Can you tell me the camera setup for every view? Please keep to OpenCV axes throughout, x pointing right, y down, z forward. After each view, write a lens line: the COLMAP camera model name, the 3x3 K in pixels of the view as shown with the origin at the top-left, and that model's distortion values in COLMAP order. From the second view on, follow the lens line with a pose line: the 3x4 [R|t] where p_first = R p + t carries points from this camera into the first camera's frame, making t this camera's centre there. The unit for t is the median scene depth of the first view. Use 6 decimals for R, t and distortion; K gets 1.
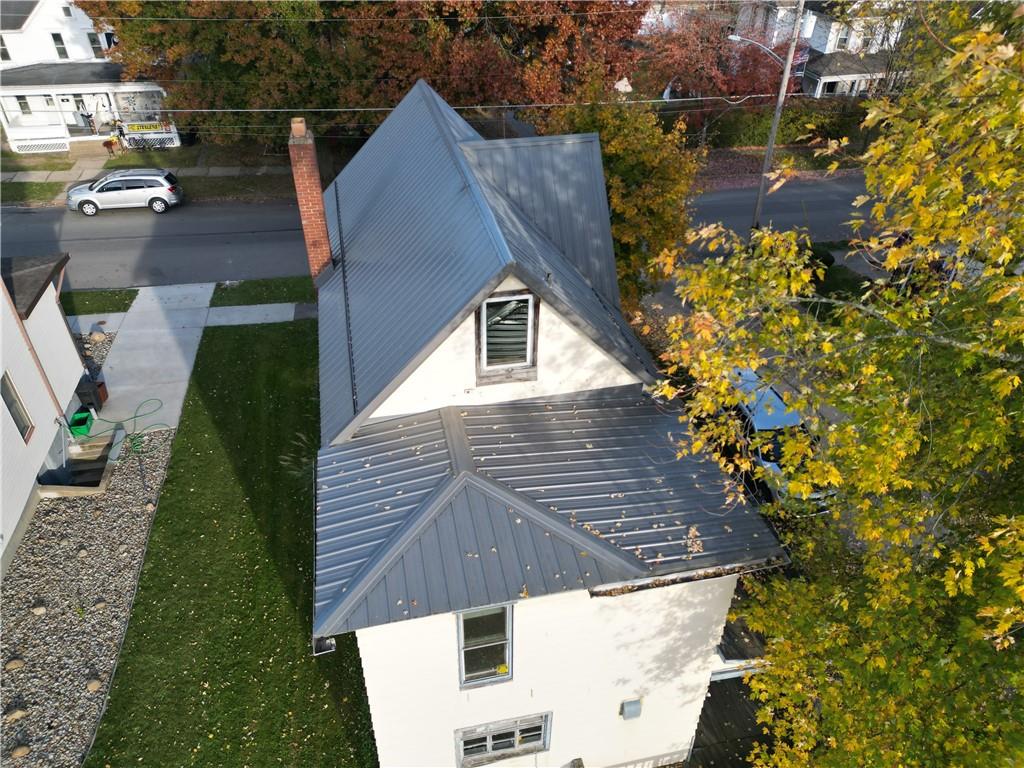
lens RADIAL K [[719.7, 0, 512.0], [0, 719.7, 384.0], [0, 0, 1]] dist [0.067687, -0.058277]
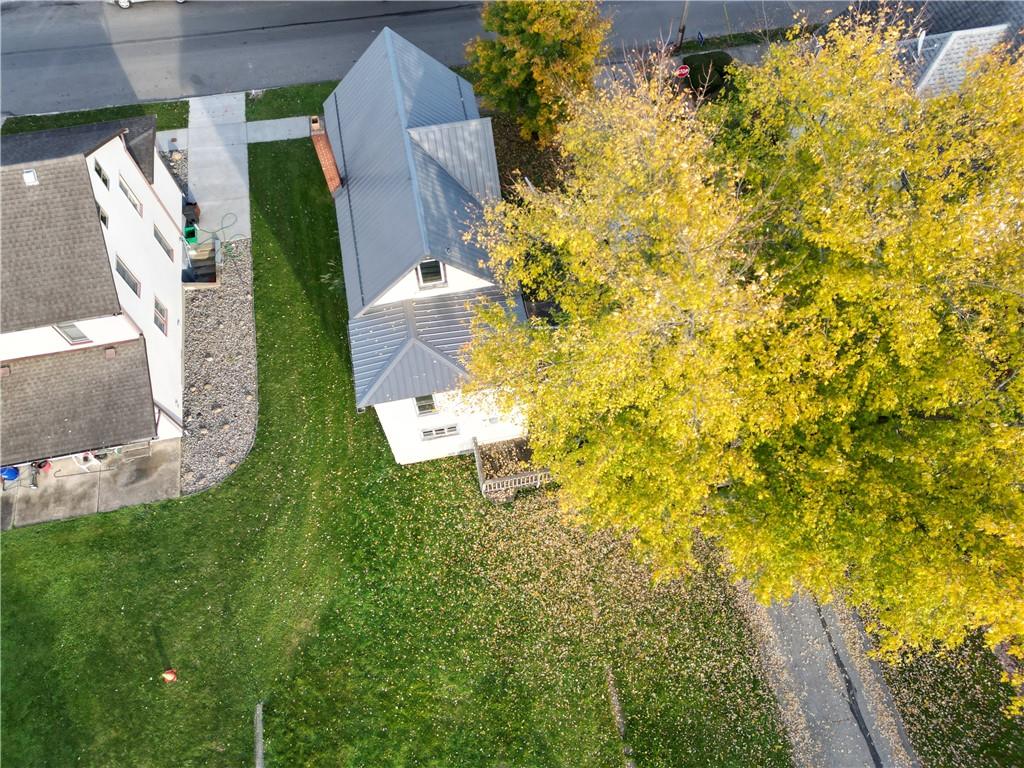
lens RADIAL K [[719.7, 0, 512.0], [0, 719.7, 384.0], [0, 0, 1]] dist [0.067687, -0.058277]
pose [[0.999672, 0.013603, -0.021677, 0.209948], [-0.002161, 0.888870, 0.458154, -0.557224], [0.025501, -0.457957, 0.888608, -0.773233]]
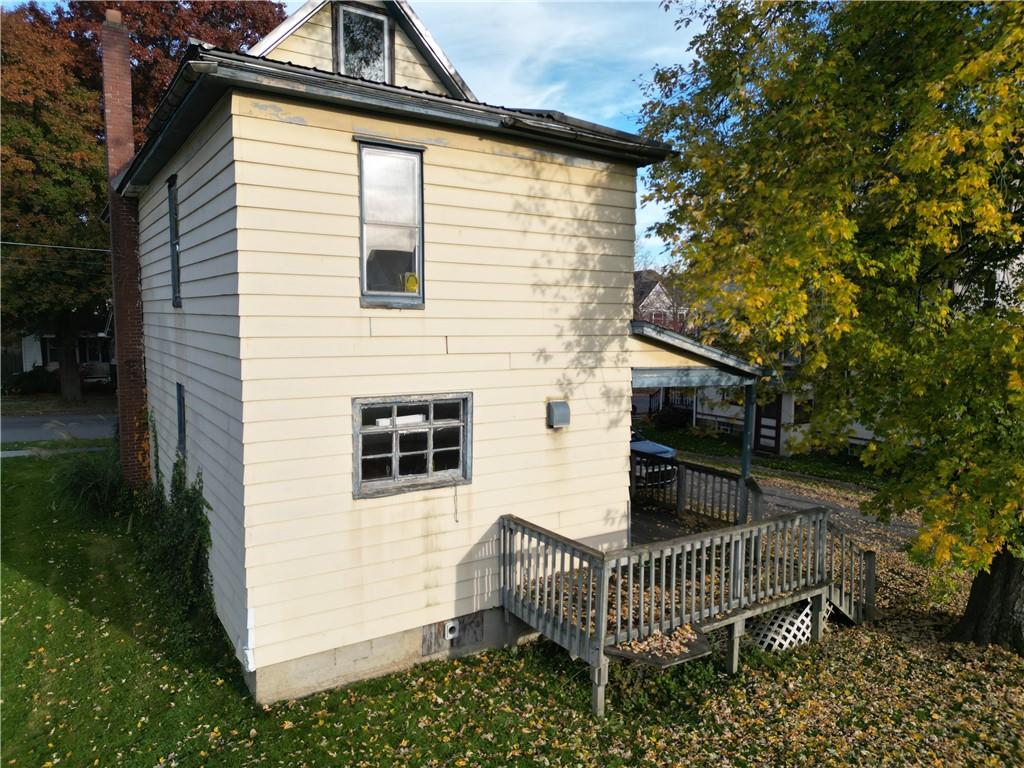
lens RADIAL K [[719.7, 0, 512.0], [0, 719.7, 384.0], [0, 0, 1]] dist [0.067687, -0.058277]
pose [[0.938683, -0.034181, 0.343083, -0.130534], [0.205085, 0.855249, -0.475909, 0.621213], [-0.277154, 0.517089, 0.809818, 0.259230]]
